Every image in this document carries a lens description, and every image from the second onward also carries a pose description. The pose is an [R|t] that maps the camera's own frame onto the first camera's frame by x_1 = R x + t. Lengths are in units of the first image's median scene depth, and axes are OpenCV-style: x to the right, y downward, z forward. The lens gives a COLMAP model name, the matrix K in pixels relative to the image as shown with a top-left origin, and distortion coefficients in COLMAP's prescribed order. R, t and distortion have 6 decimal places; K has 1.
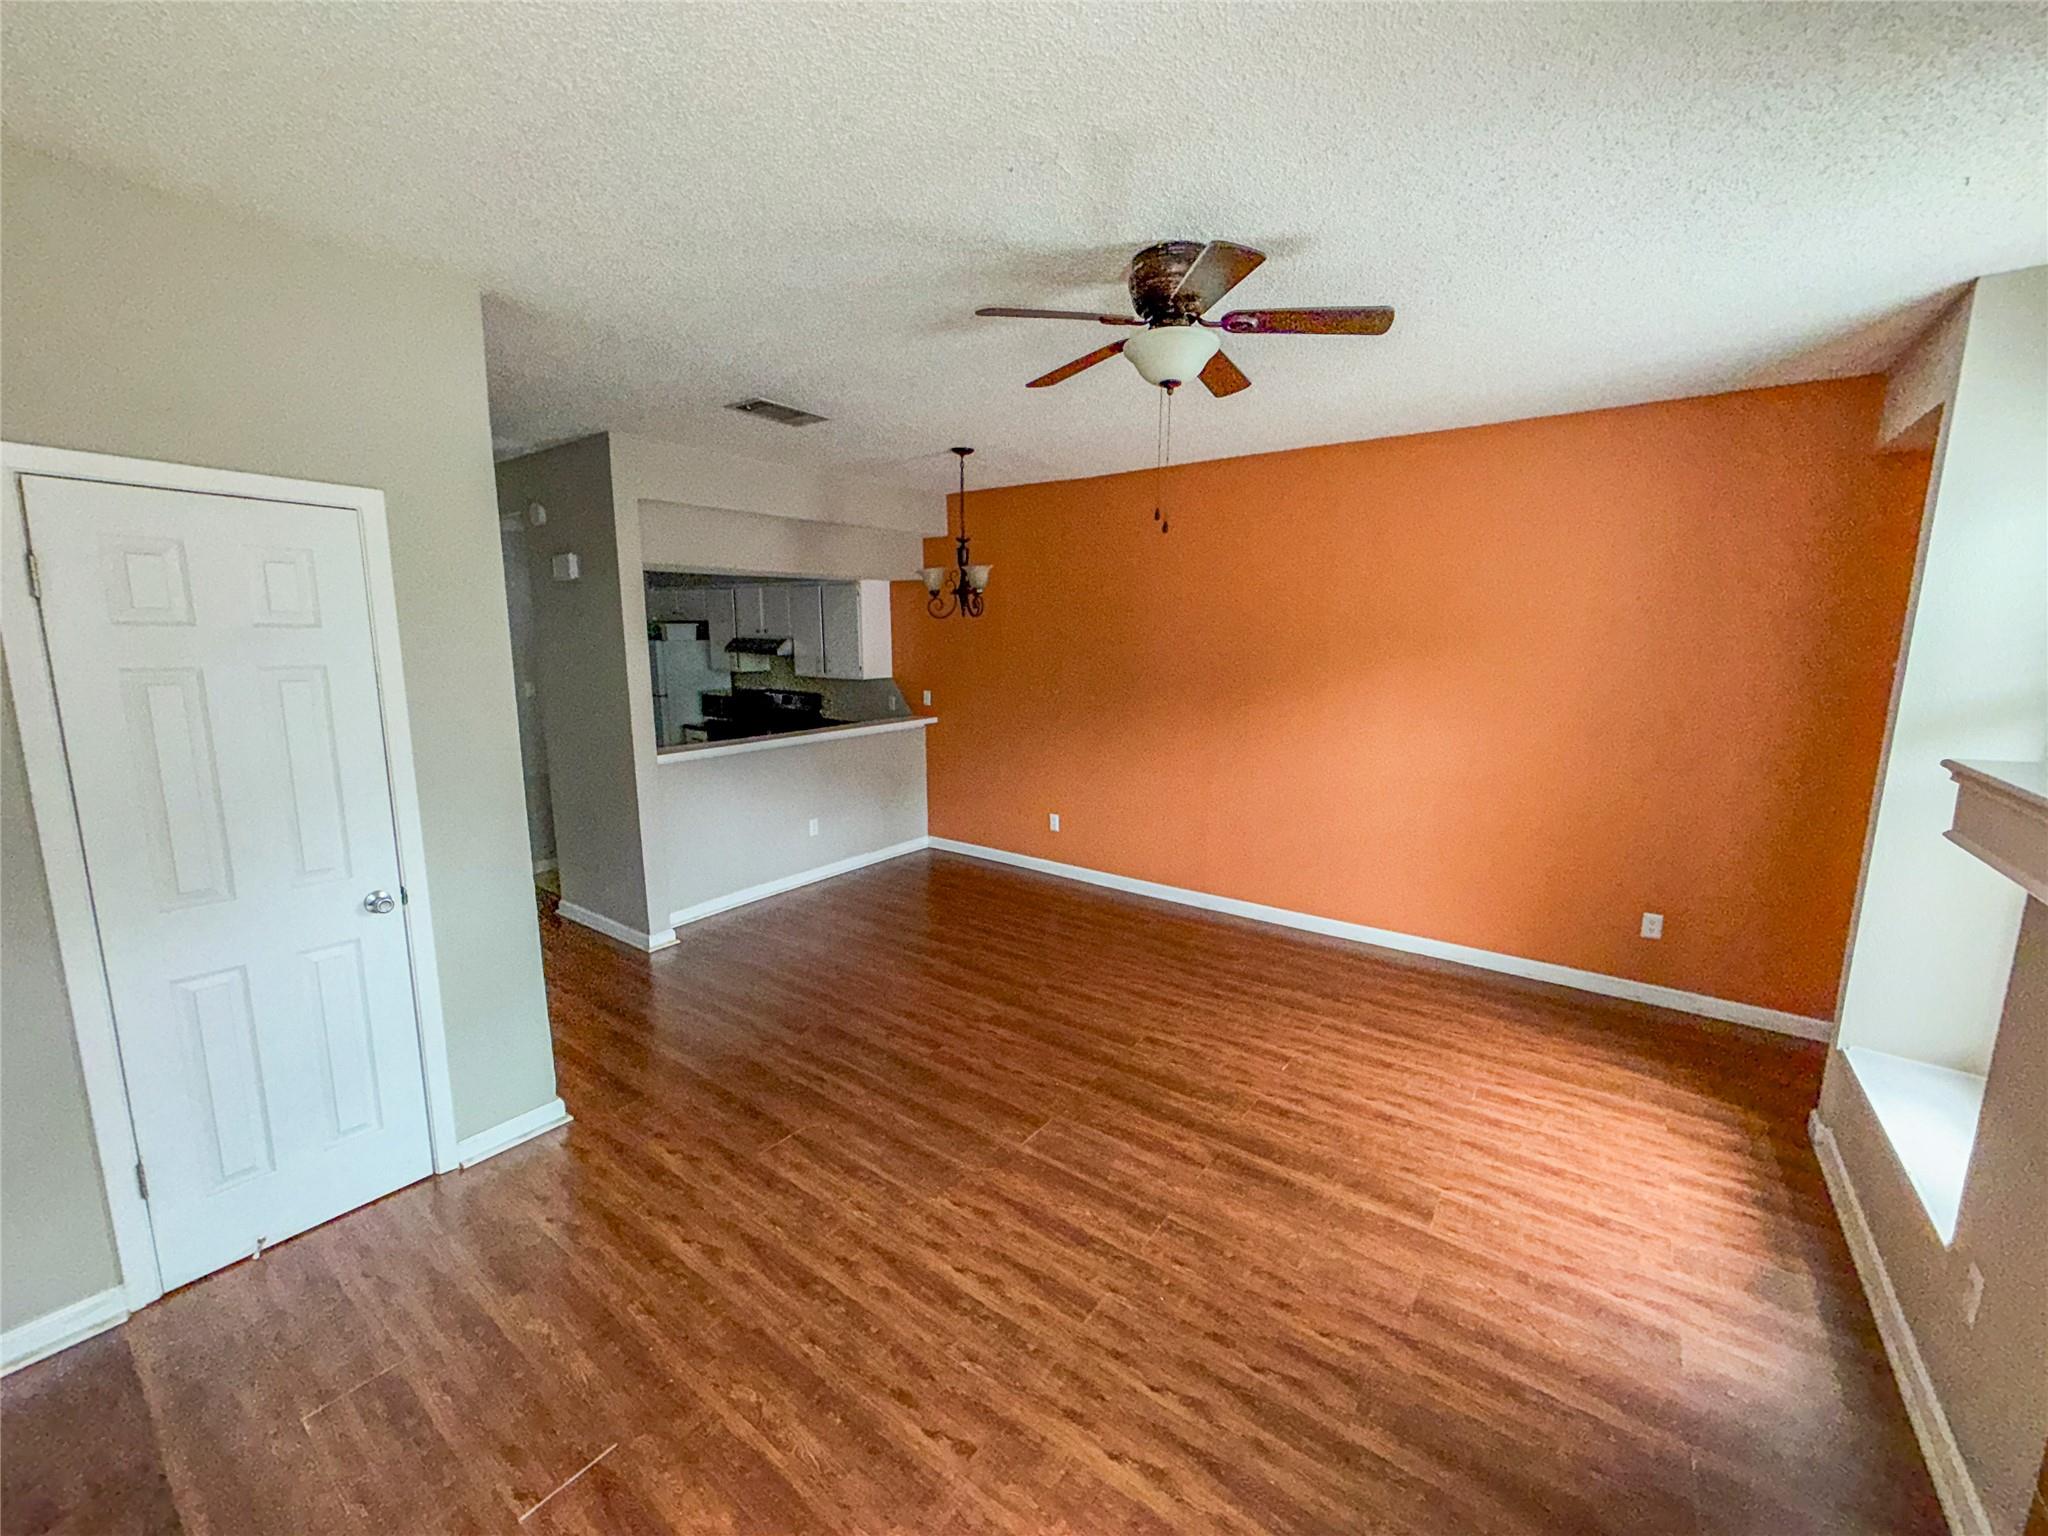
lens RADIAL K [[813.4, 0, 1012.3], [0, 813.4, 762.6], [0, 0, 1]] dist [-0.001717, 0.000029]
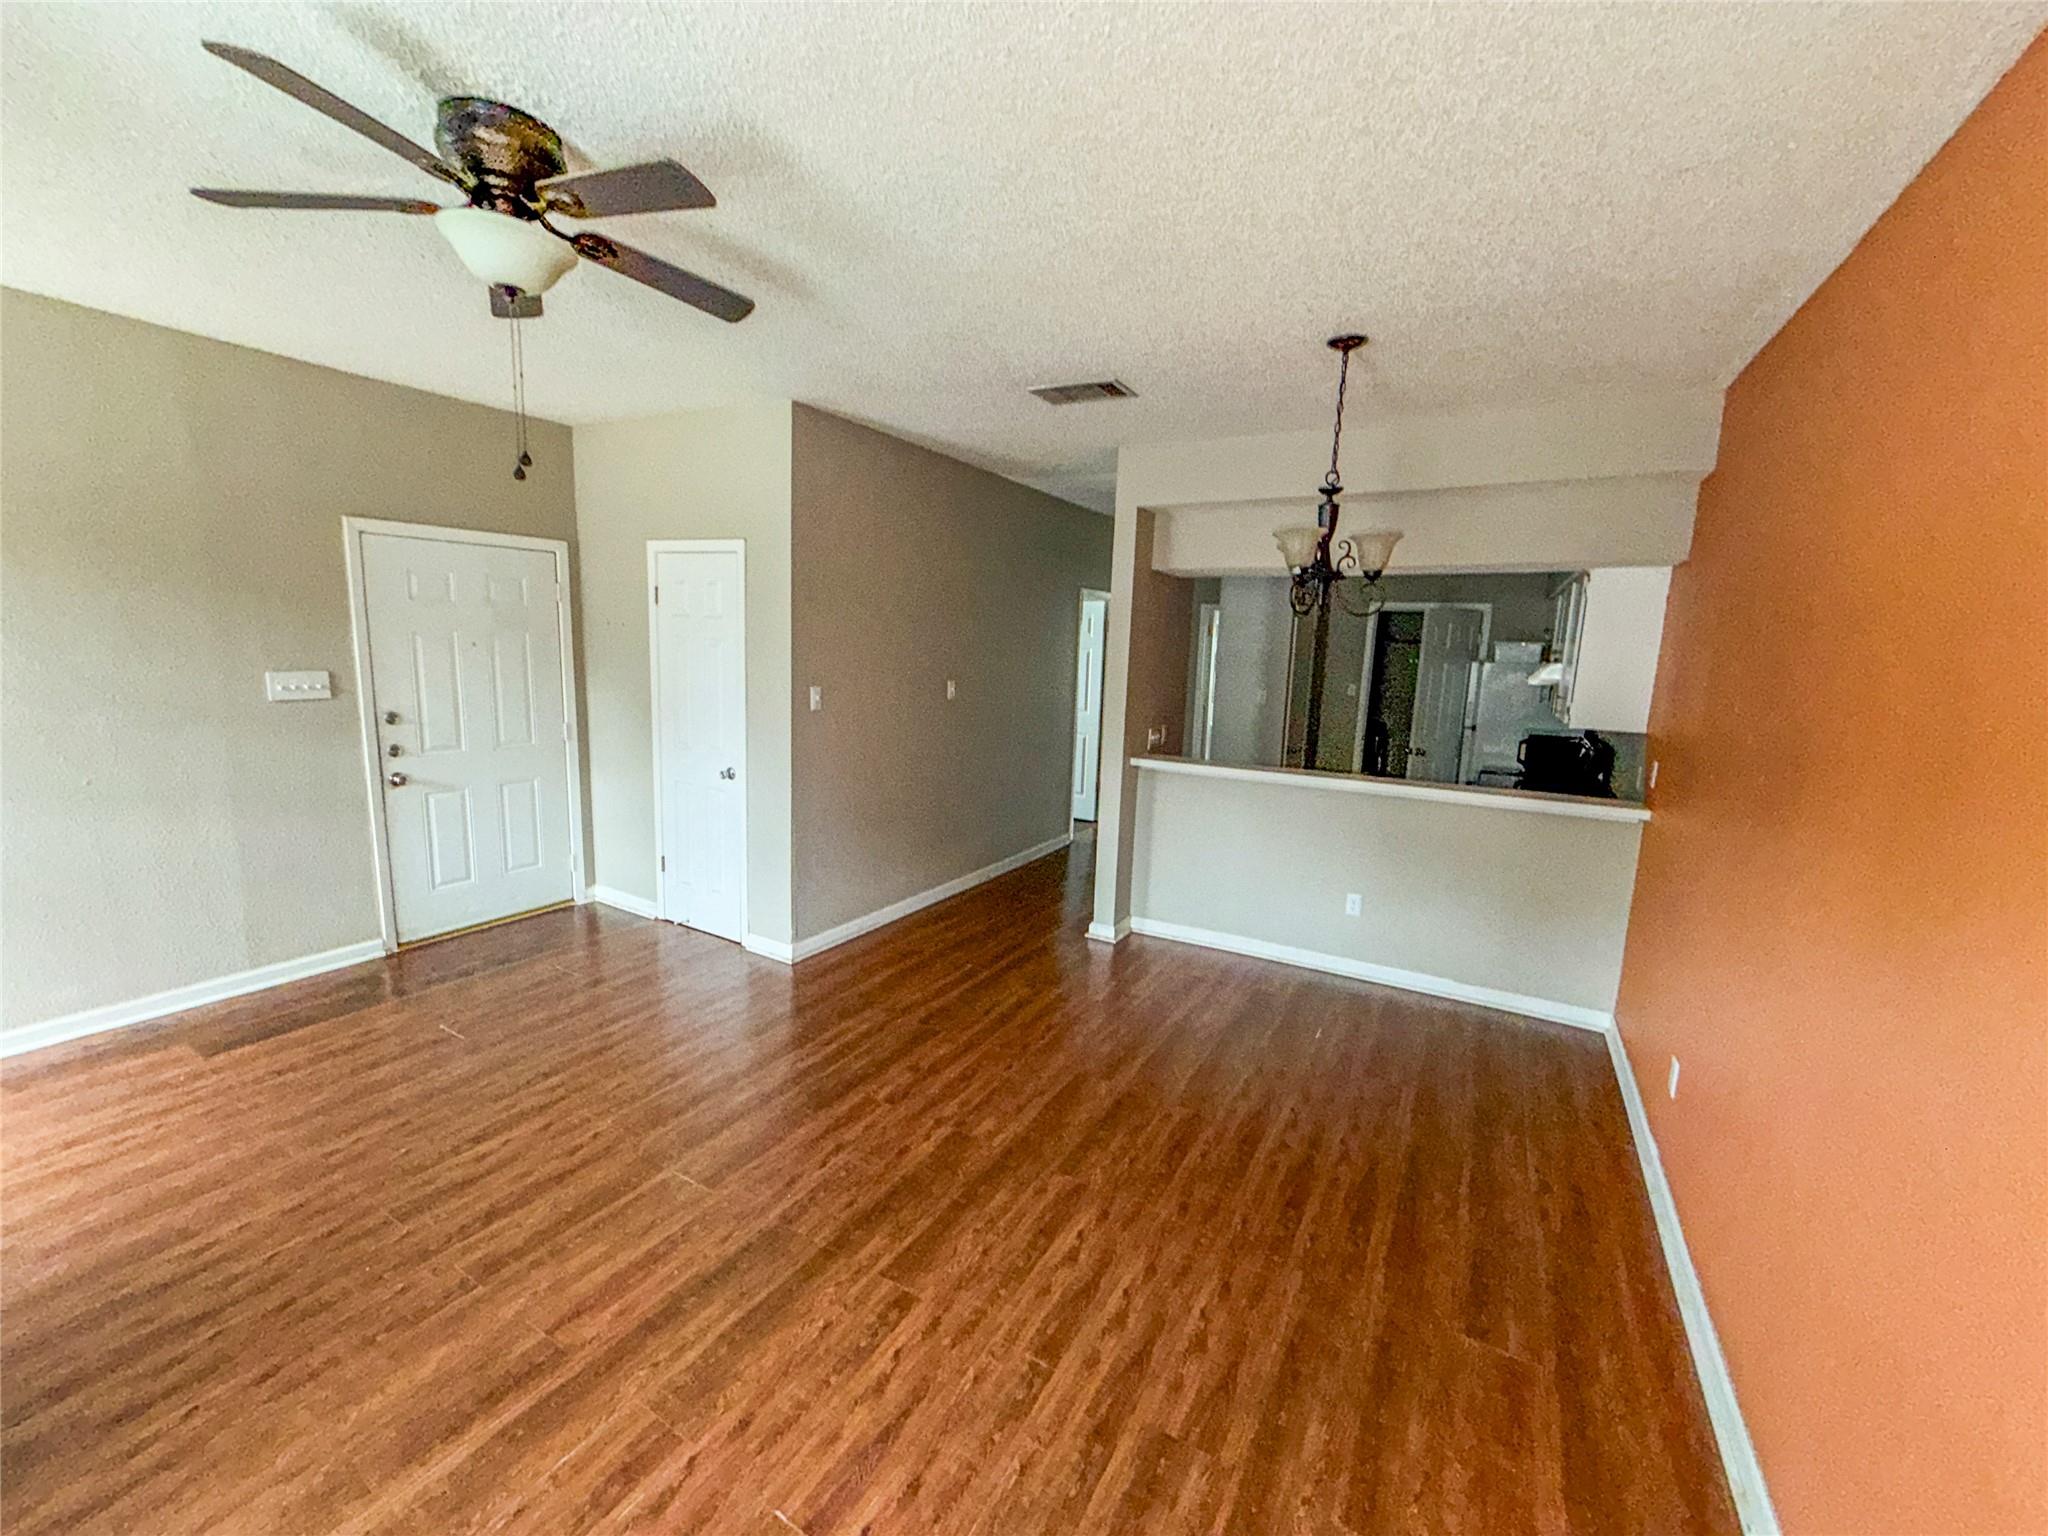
lens RADIAL K [[813.4, 0, 1017.0], [0, 813.4, 760.4], [0, 0, 1]] dist [-0.001717, 0.000029]
pose [[0.120969, 0.150557, -0.981172, 0.758328], [-0.193828, 0.972987, 0.125404, -0.146258], [0.973549, 0.175009, 0.146884, 0.992249]]
